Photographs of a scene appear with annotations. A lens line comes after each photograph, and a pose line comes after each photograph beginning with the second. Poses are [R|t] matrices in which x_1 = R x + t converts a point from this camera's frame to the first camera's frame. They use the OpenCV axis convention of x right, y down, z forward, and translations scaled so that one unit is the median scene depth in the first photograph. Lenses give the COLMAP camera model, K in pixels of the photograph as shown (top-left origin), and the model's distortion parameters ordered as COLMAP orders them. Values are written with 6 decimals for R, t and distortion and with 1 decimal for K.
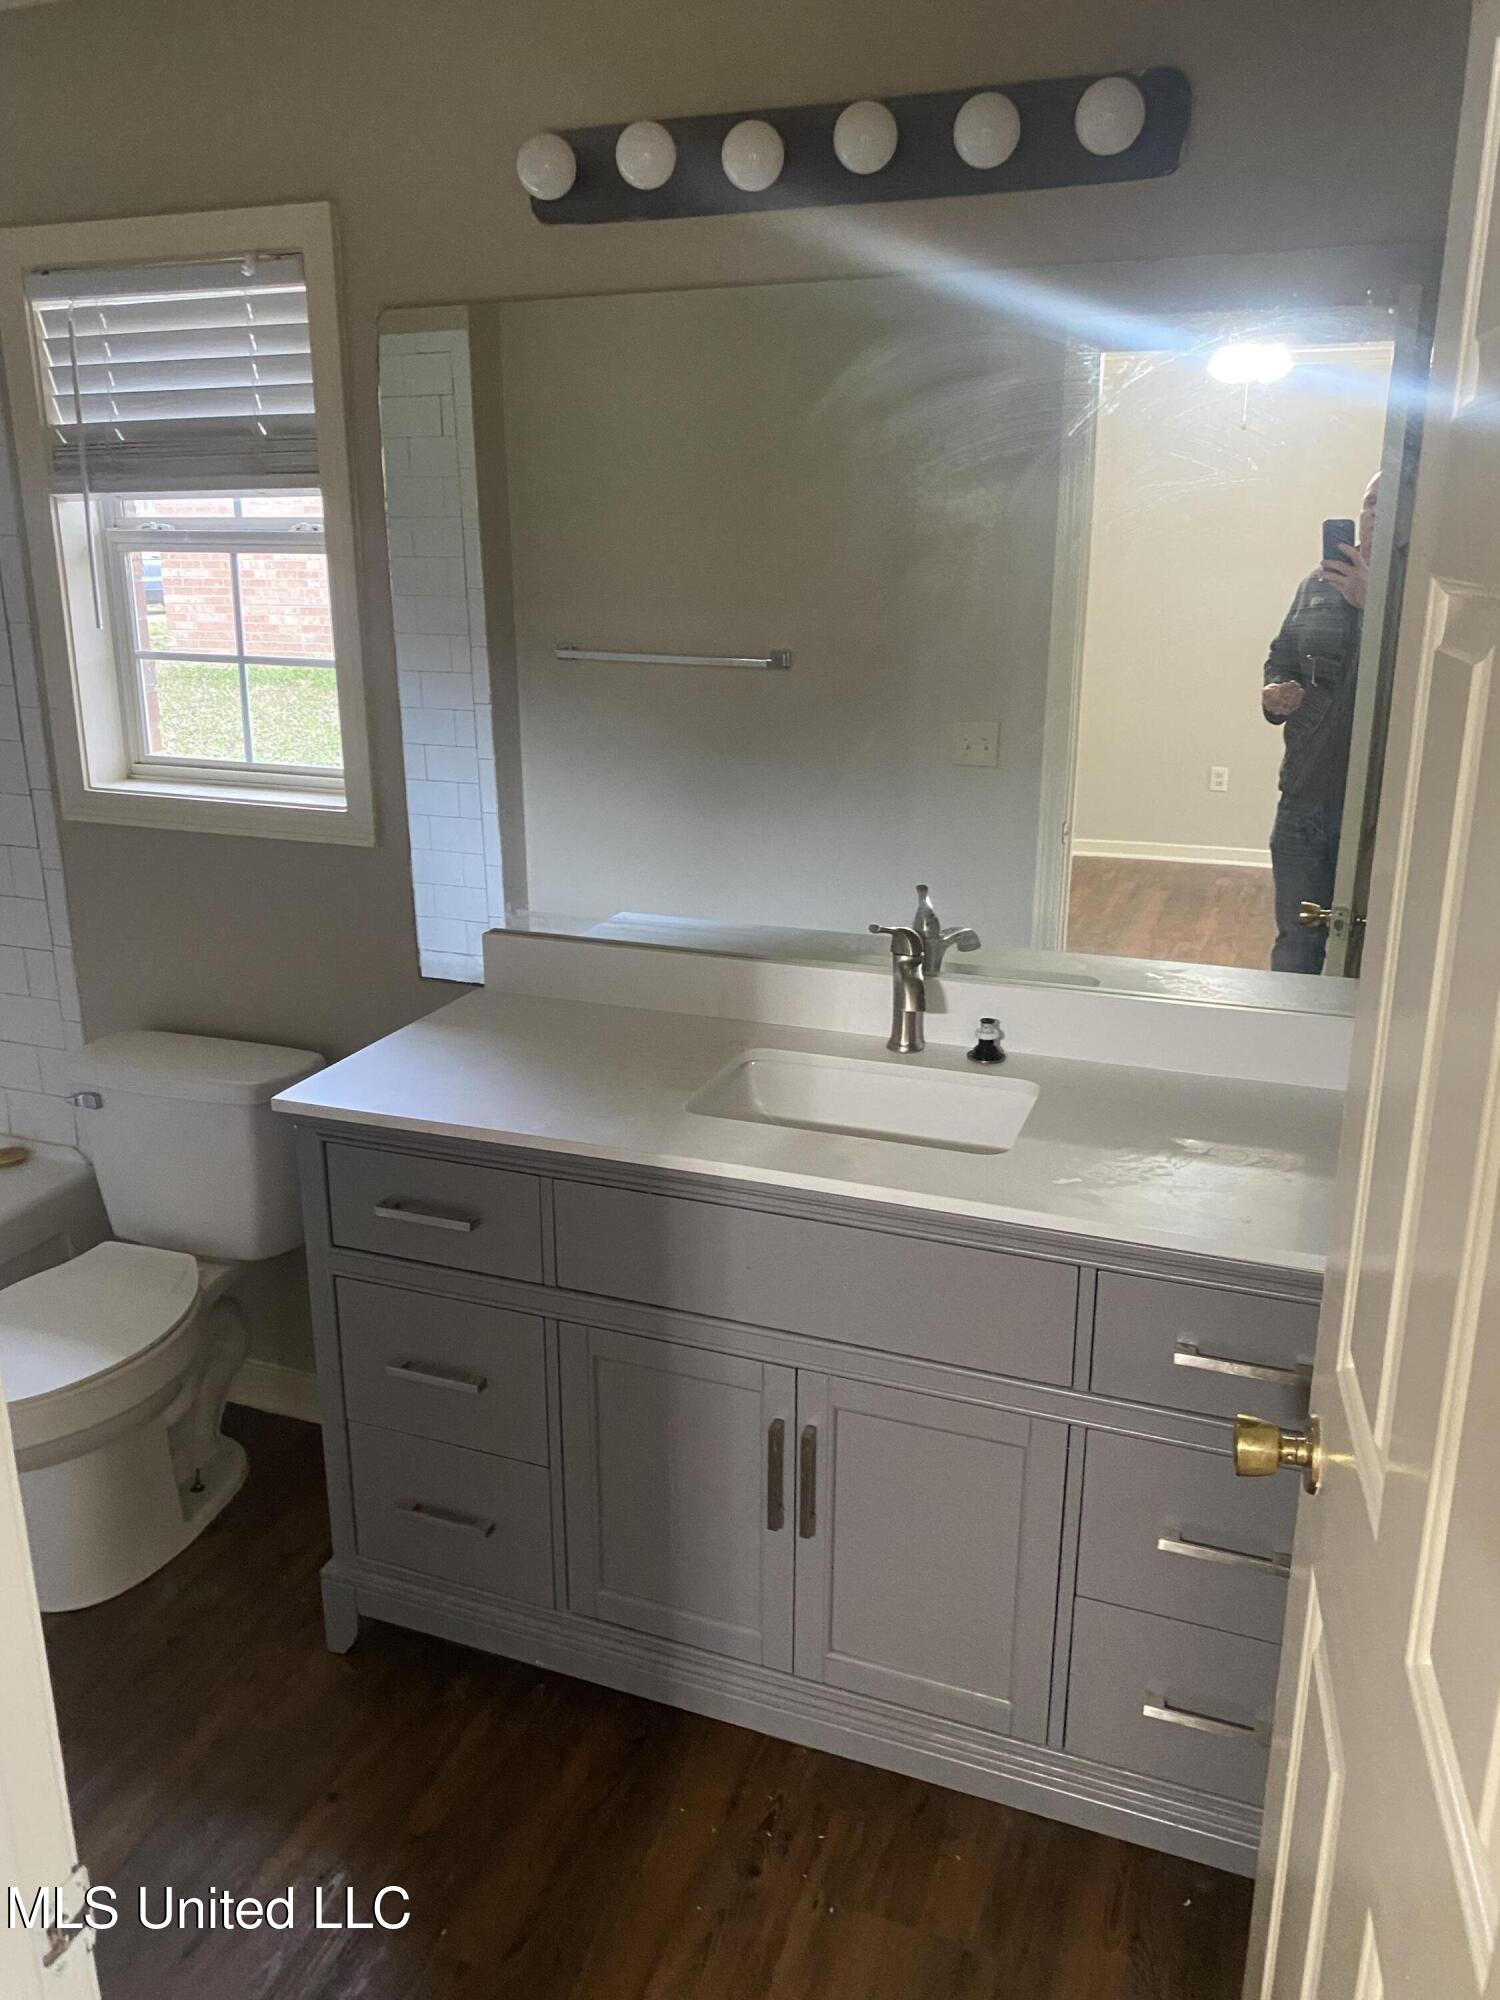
lens RADIAL K [[1539.9, 0, 743.1], [0, 1539.9, 999.5], [0, 0, 1]] dist [0.034870, -0.006568]
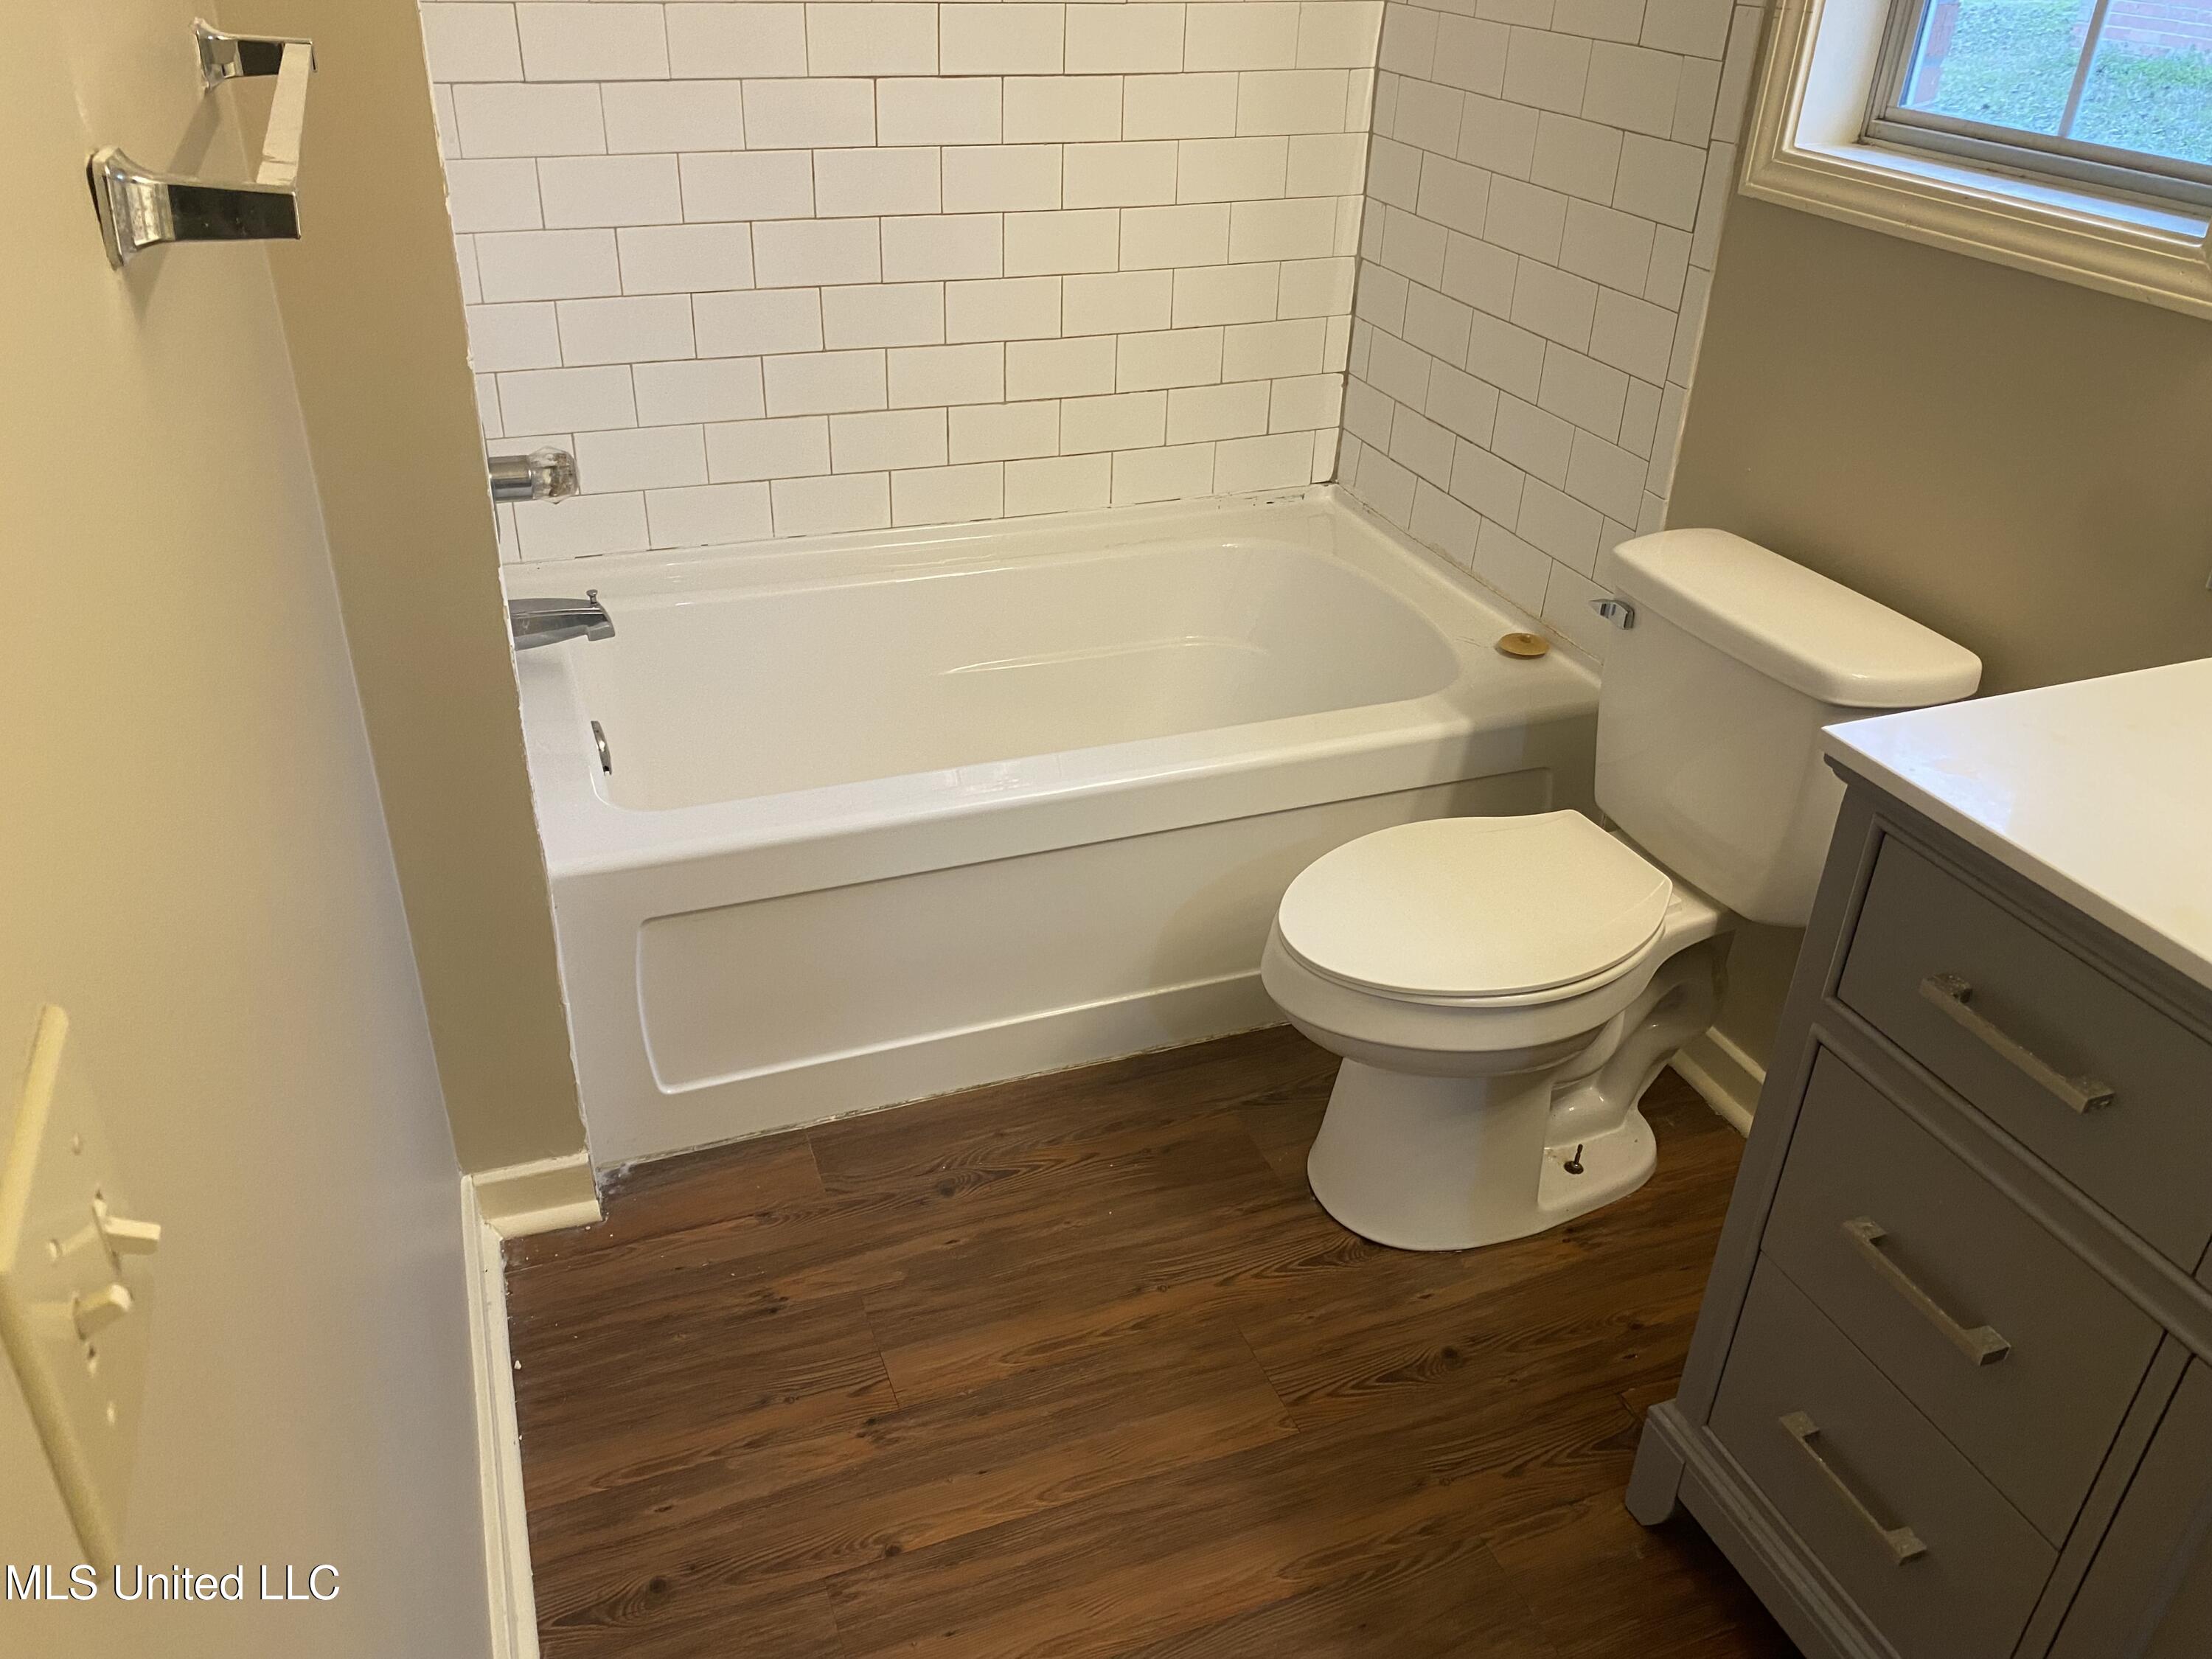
lens RADIAL K [[1703.1, 0, 1107.7], [0, 1703.1, 819.0], [0, 0, 1]] dist [0.034870, -0.006568]
pose [[0.666583, 0.391166, -0.634553, -0.048849], [-0.237572, 0.918346, 0.316544, -0.039920], [0.706560, -0.060251, 0.705083, 0.280633]]
